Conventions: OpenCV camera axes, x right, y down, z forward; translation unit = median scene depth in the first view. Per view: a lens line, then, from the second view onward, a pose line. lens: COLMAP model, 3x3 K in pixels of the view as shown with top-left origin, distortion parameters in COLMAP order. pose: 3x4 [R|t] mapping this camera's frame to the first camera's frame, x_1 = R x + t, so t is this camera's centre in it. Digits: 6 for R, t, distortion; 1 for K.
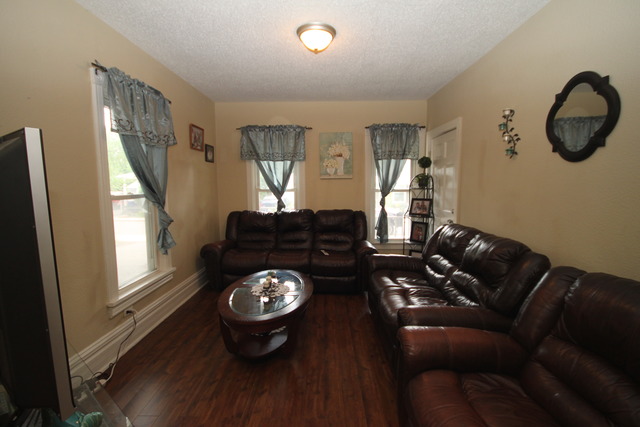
lens RADIAL K [[297.5, 0, 322.2], [0, 297.5, 211.5], [0, 0, 1]] dist [-0.000549, -0.000262]
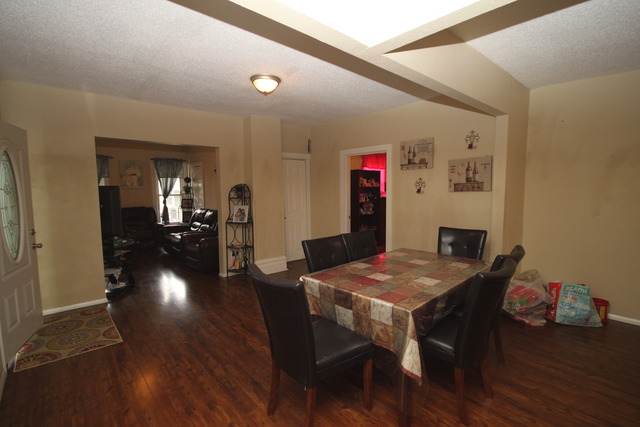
lens RADIAL K [[297.5, 0, 318.2], [0, 297.5, 213.6], [0, 0, 1]] dist [-0.000549, -0.000262]
pose [[0.749511, -0.060426, 0.659228, -0.283916], [0.069660, 0.997496, 0.012232, 0.082073], [-0.658317, 0.036754, 0.751843, -0.934451]]
